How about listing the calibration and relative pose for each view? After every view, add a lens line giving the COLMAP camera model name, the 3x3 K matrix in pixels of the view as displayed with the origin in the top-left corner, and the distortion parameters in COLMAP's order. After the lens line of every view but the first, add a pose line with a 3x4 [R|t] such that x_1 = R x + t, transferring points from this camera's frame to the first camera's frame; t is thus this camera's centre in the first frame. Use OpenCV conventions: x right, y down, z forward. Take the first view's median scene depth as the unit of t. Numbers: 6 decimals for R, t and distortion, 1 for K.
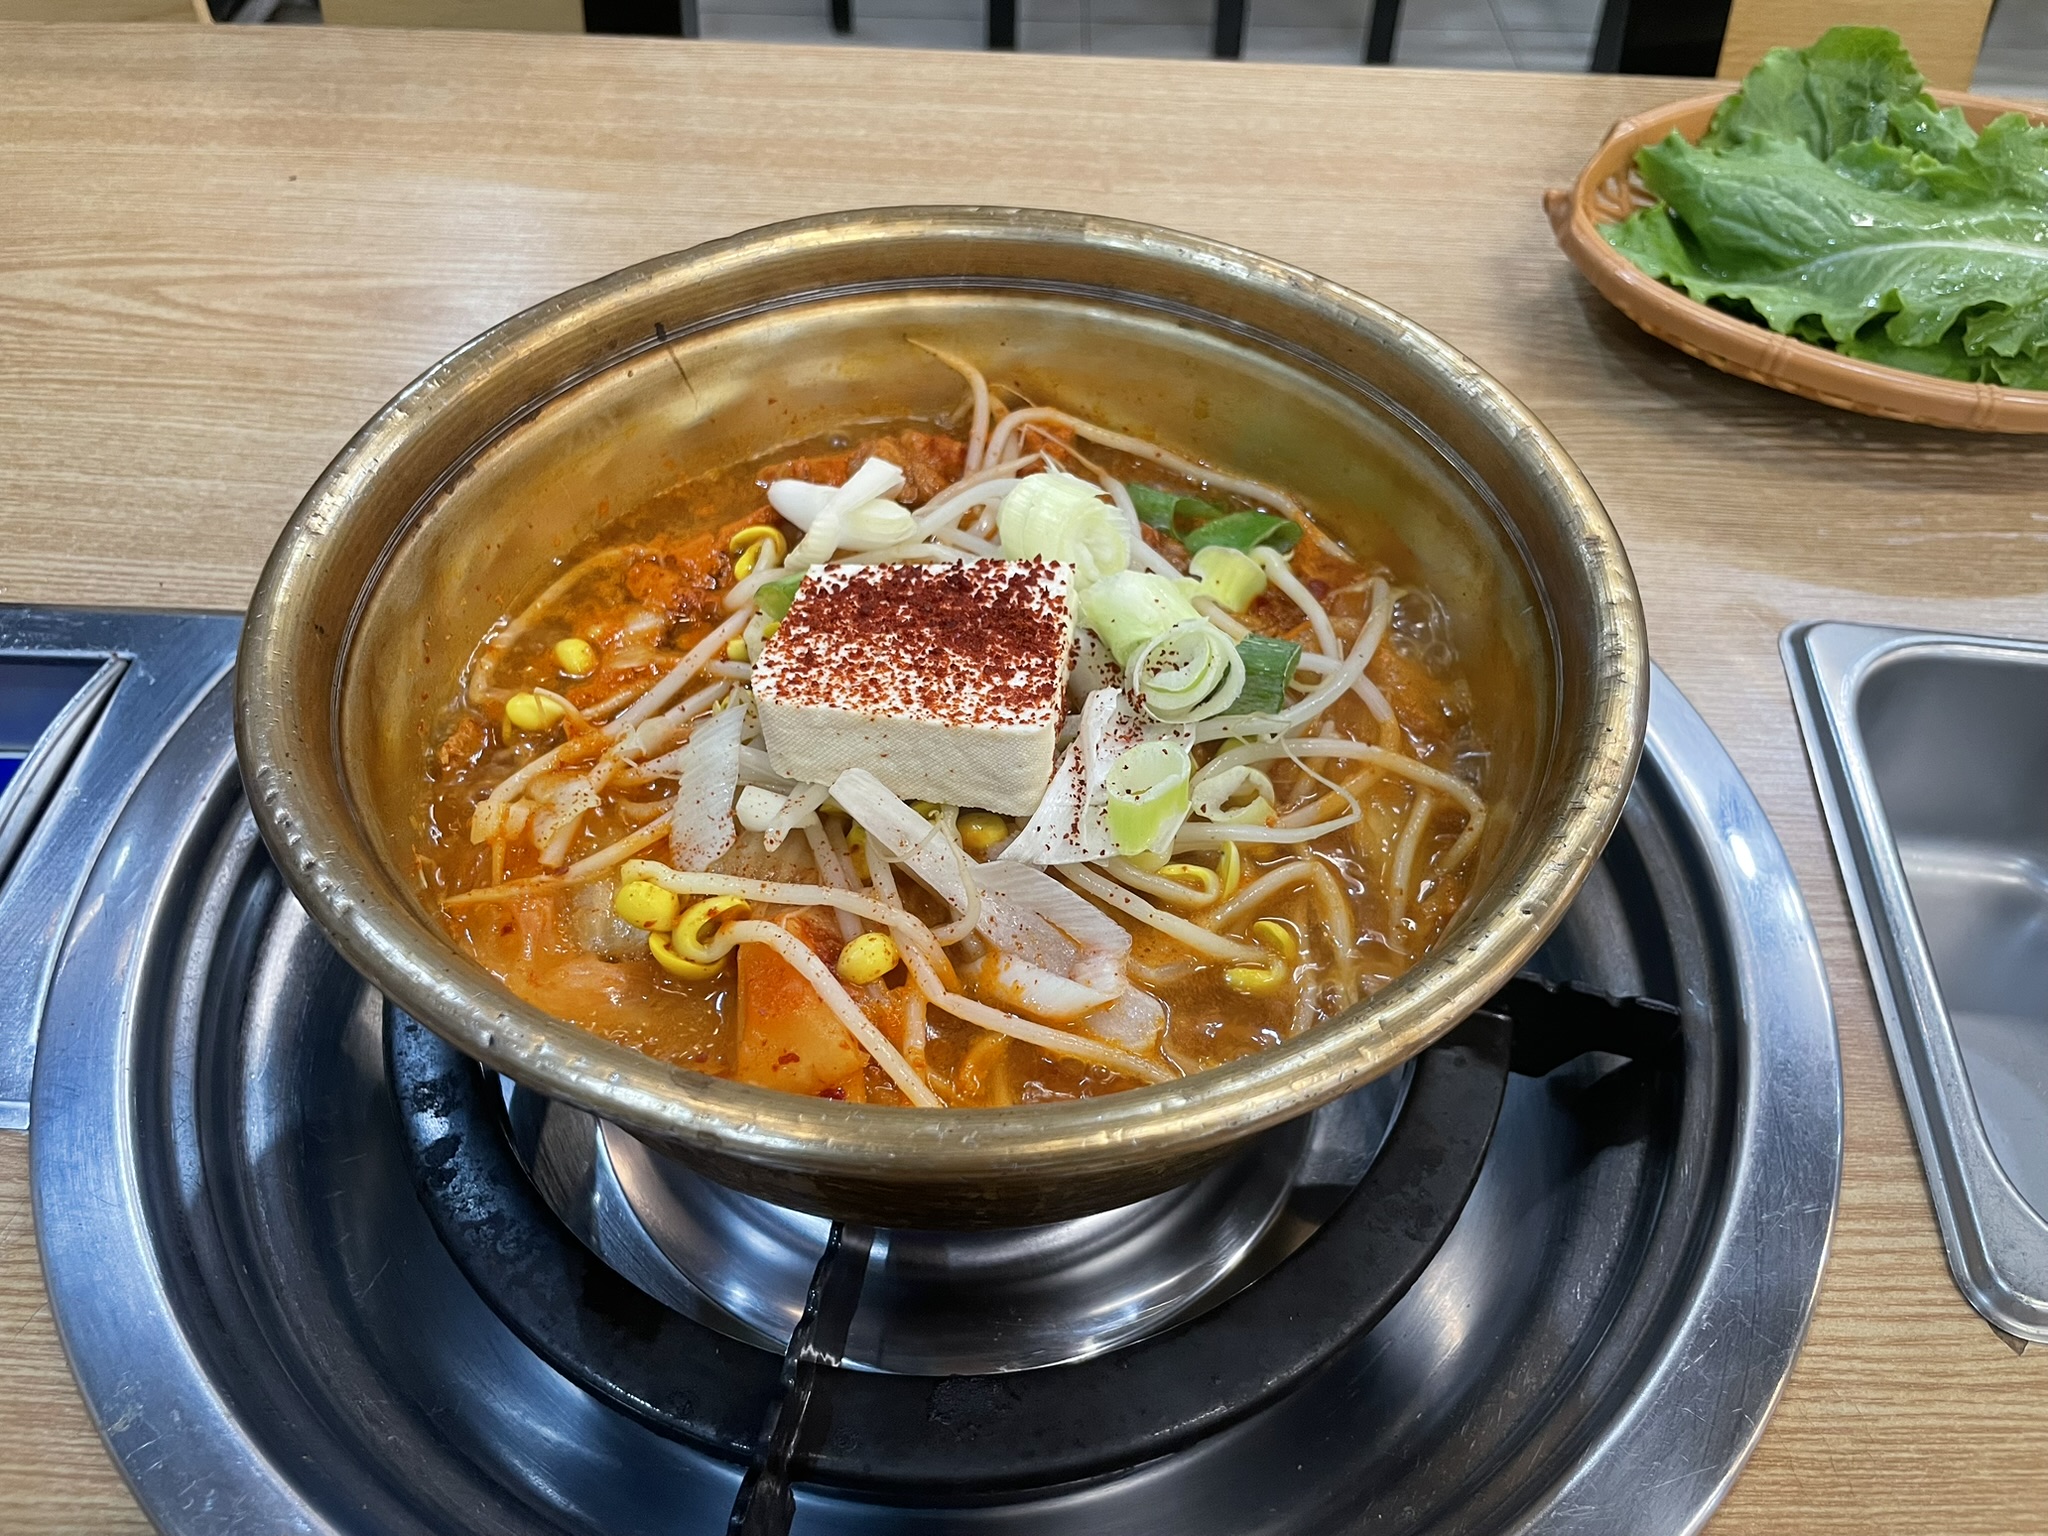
lens RADIAL K [[1552.3, 0, 1024.0], [0, 1552.3, 768.0], [0, 0, 1]] dist [0.079011, -0.120196]
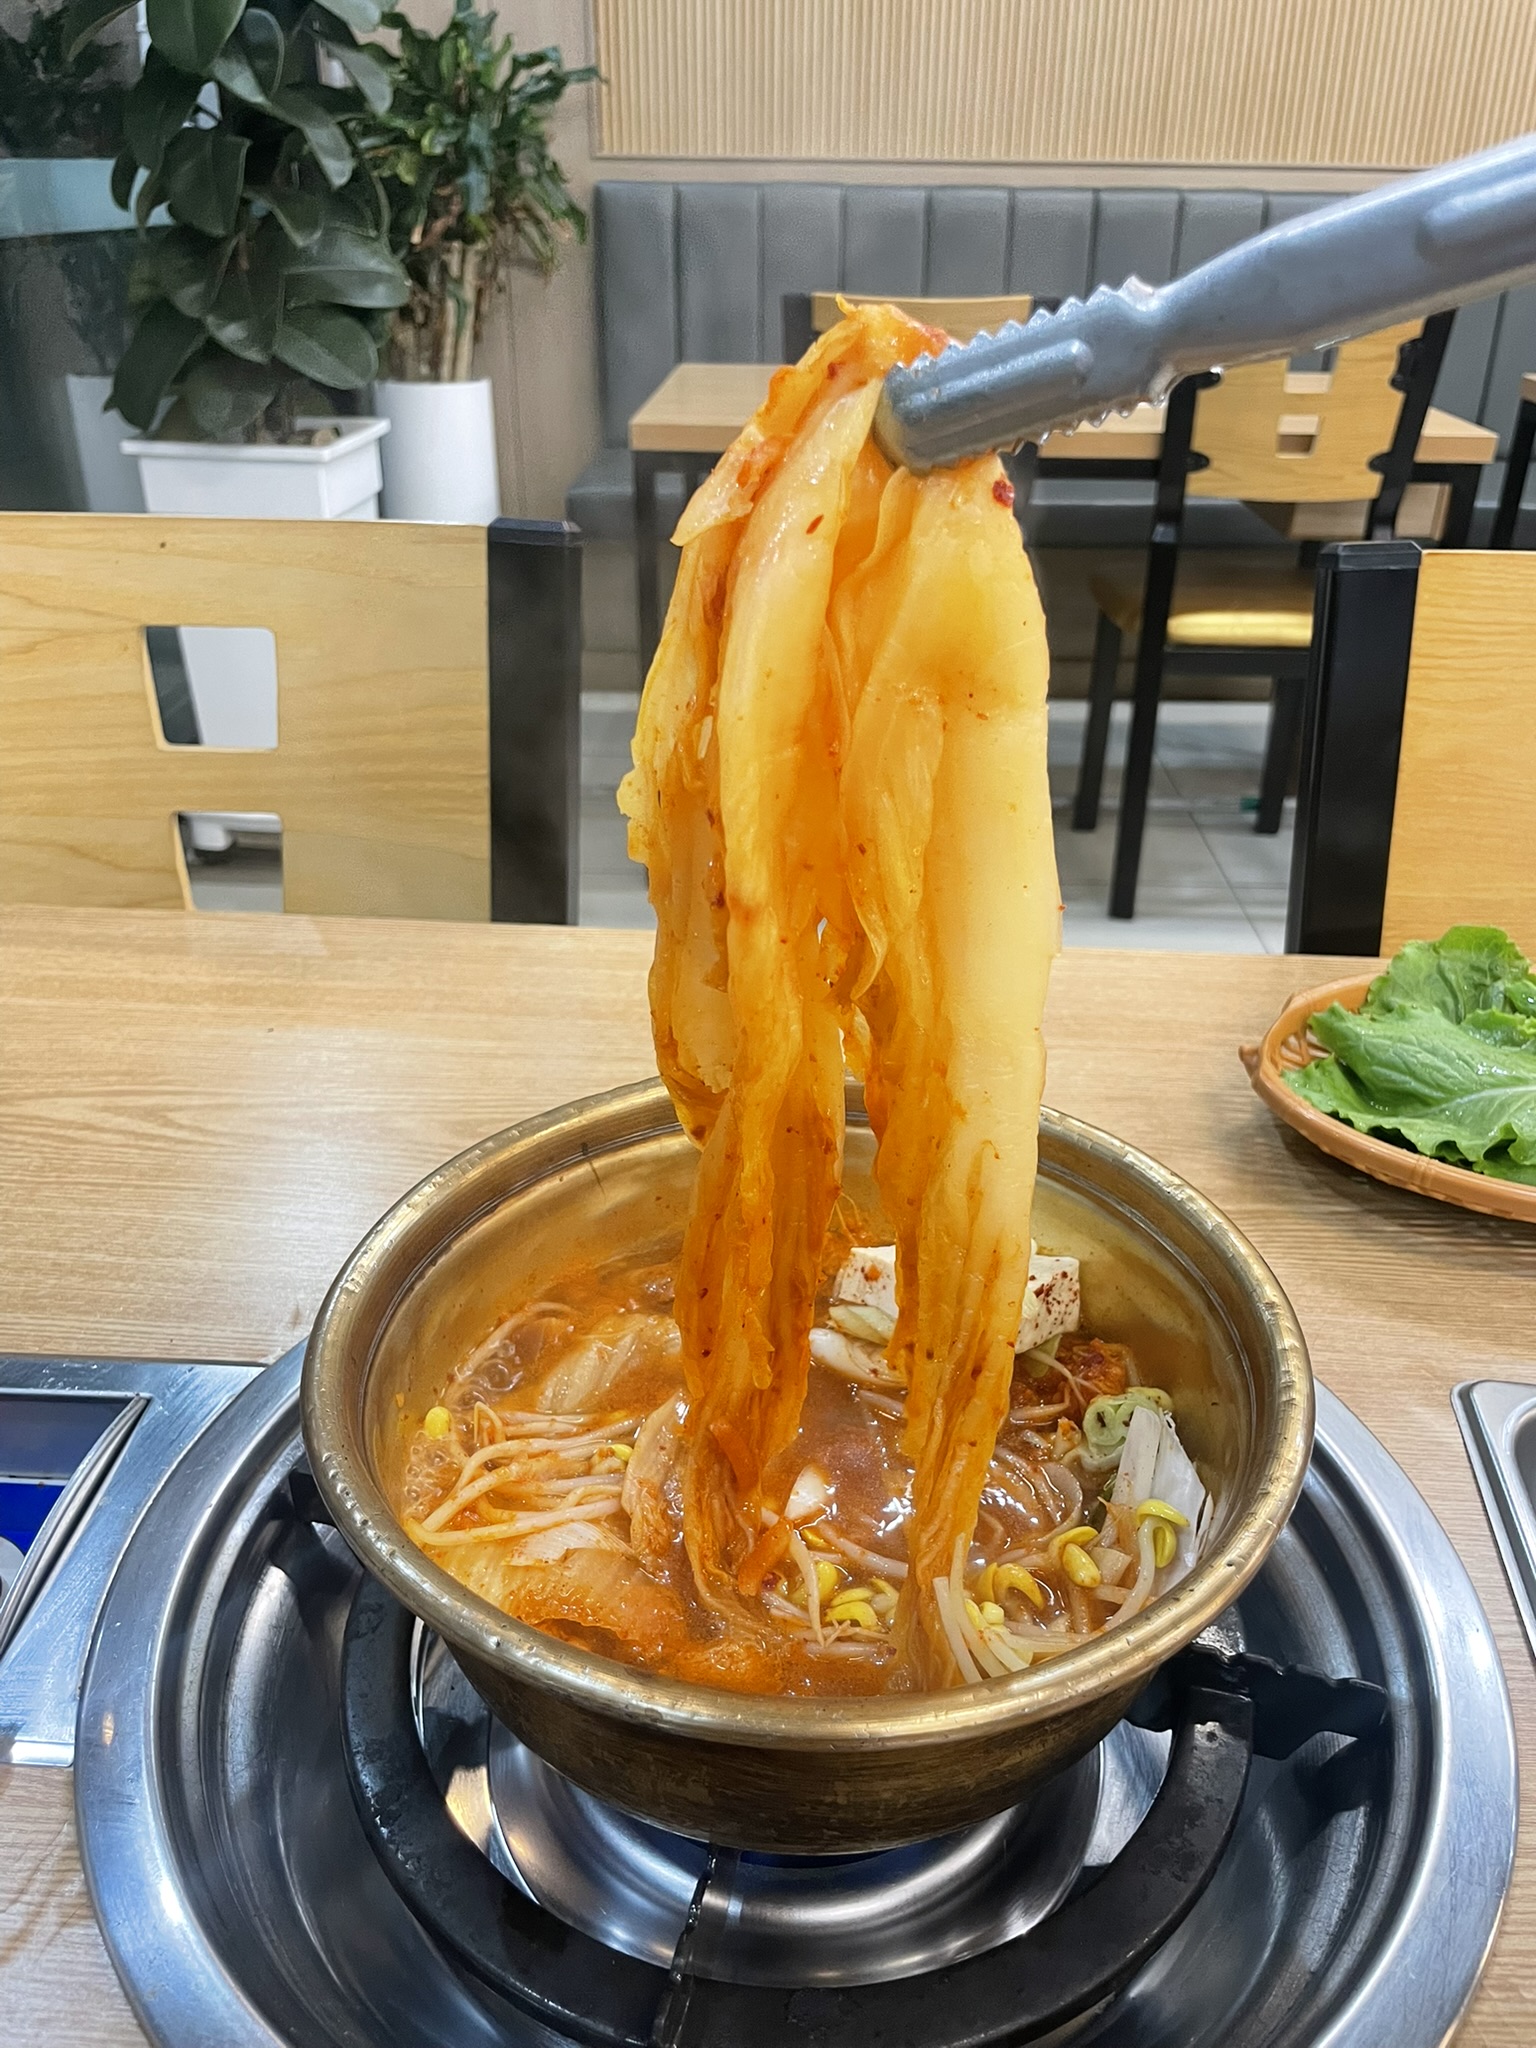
lens RADIAL K [[1552.7, 0, 792.9], [0, 1552.7, 1016.5], [0, 0, 1]] dist [0.080986, -0.118633]
pose [[0.999952, 0.004776, -0.008559, -0.030419], [-0.007402, 0.940340, -0.340157, 0.059290], [0.006424, 0.340204, 0.940330, -0.257821]]
